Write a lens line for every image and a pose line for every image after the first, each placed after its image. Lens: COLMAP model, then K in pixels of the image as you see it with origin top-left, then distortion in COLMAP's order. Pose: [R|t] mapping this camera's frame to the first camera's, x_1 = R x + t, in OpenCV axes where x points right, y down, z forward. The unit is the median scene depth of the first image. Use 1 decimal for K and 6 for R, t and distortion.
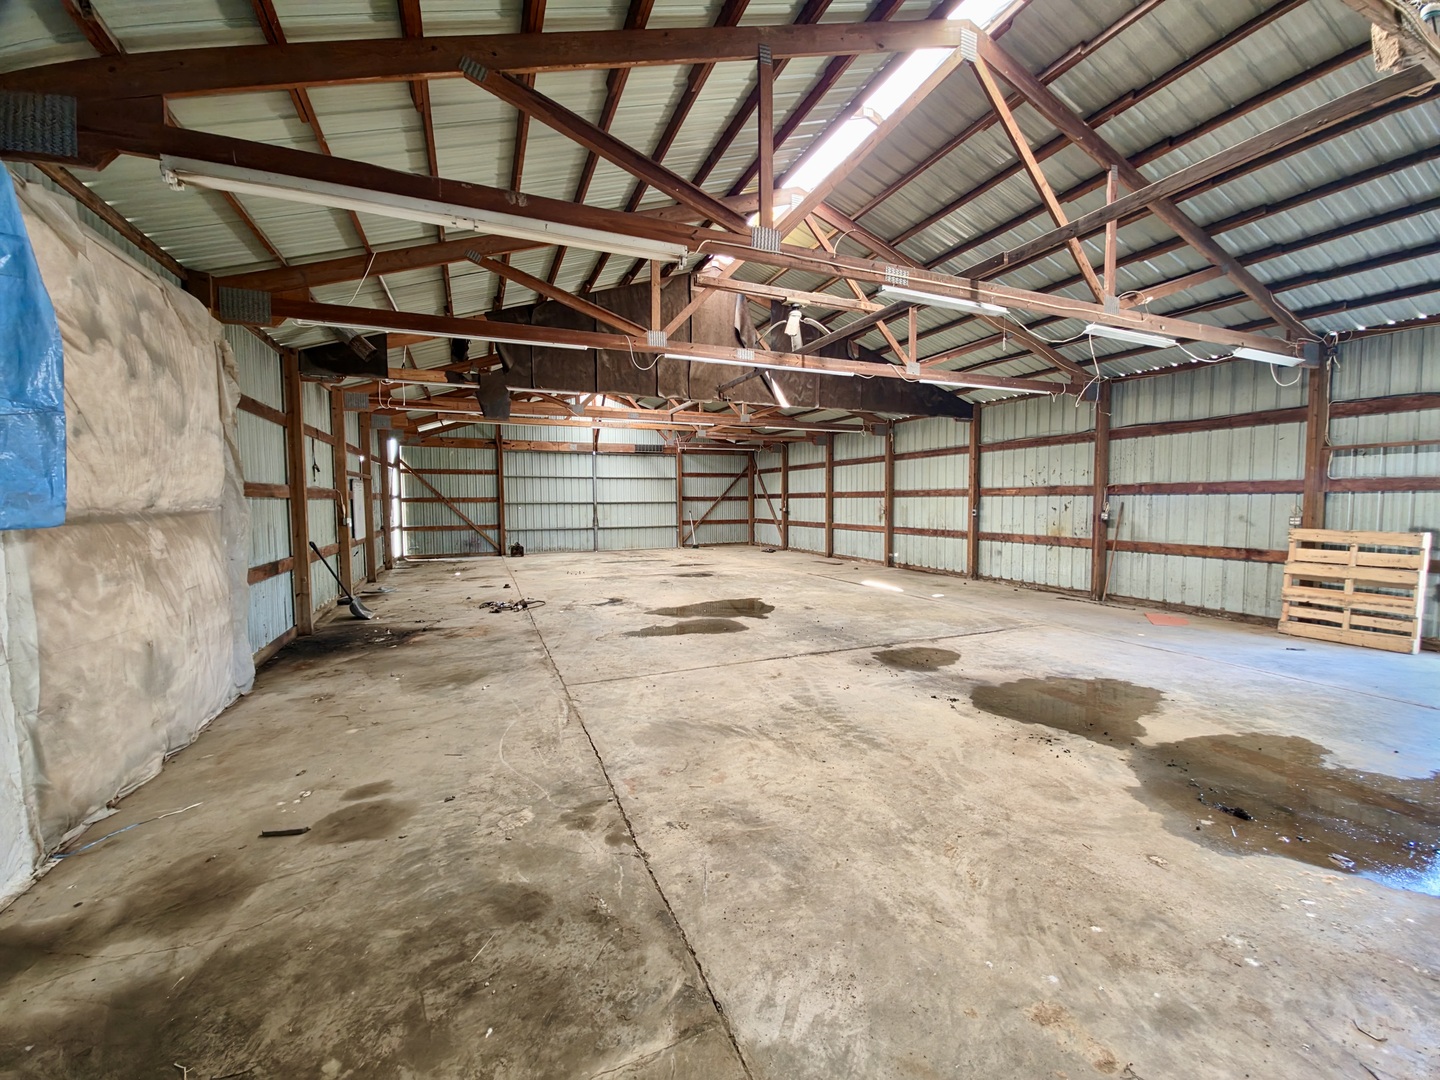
lens RADIAL K [[573.4, 0, 711.9], [0, 573.4, 541.9], [0, 0, 1]] dist [0.009112, -0.006636]
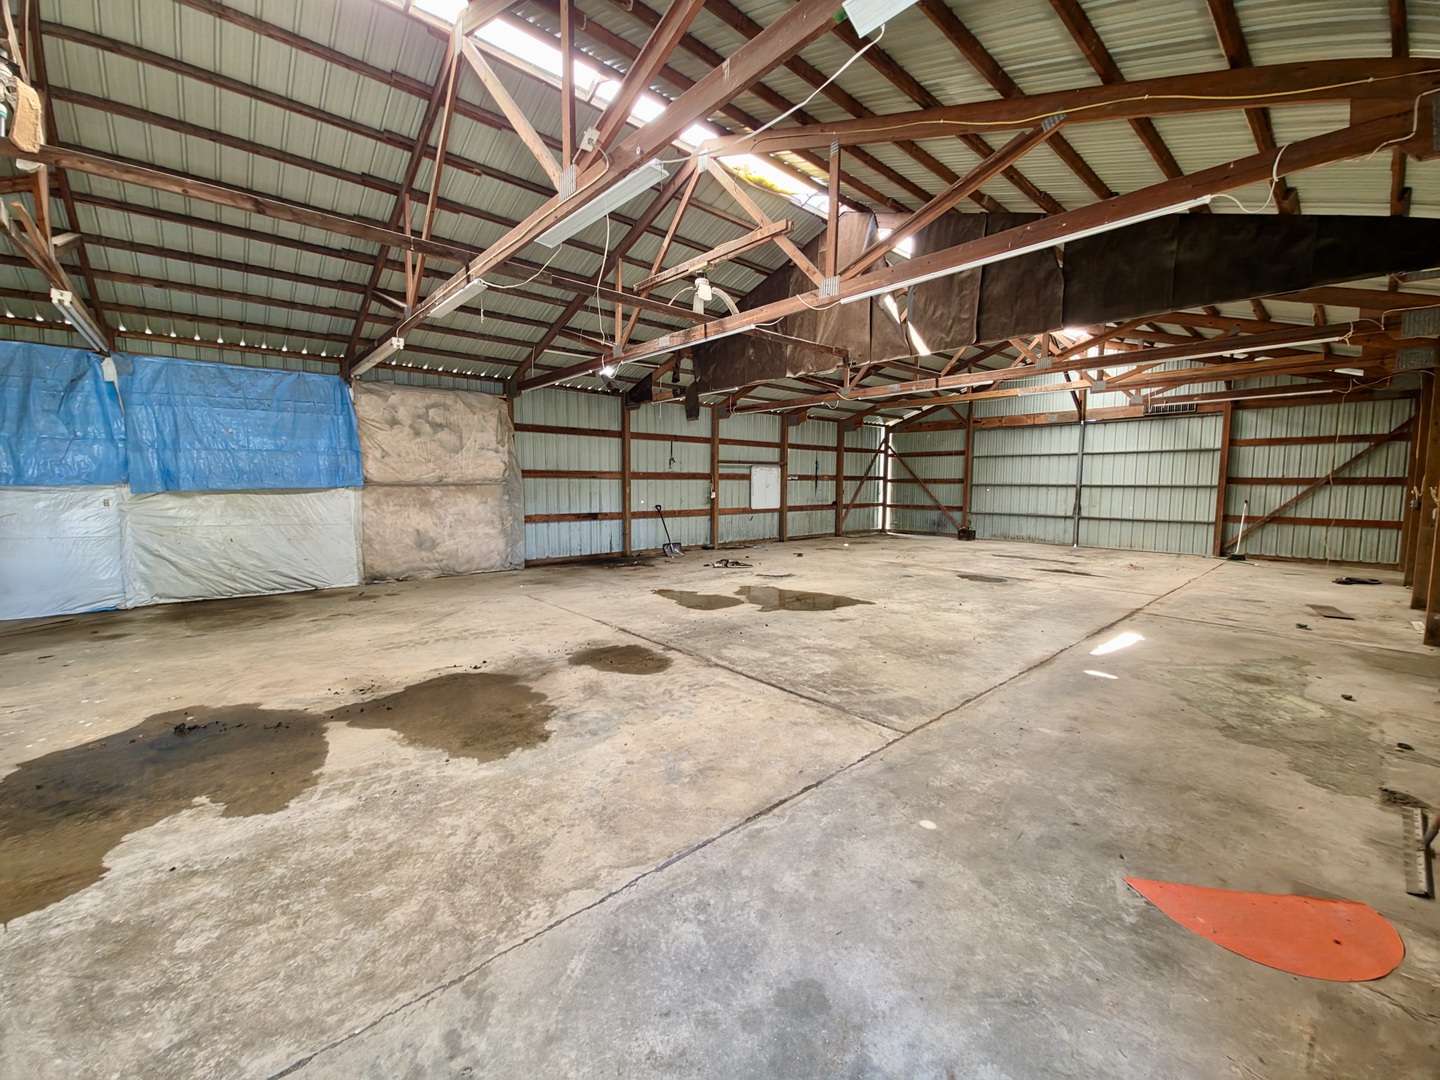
lens RADIAL K [[573.4, 0, 716.7], [0, 573.4, 533.0], [0, 0, 1]] dist [0.009112, -0.006636]
pose [[0.324190, 0.090215, -0.941680, 0.403272], [-0.074674, 0.994777, 0.069594, -0.021131], [0.943040, 0.047757, 0.329234, 0.275287]]
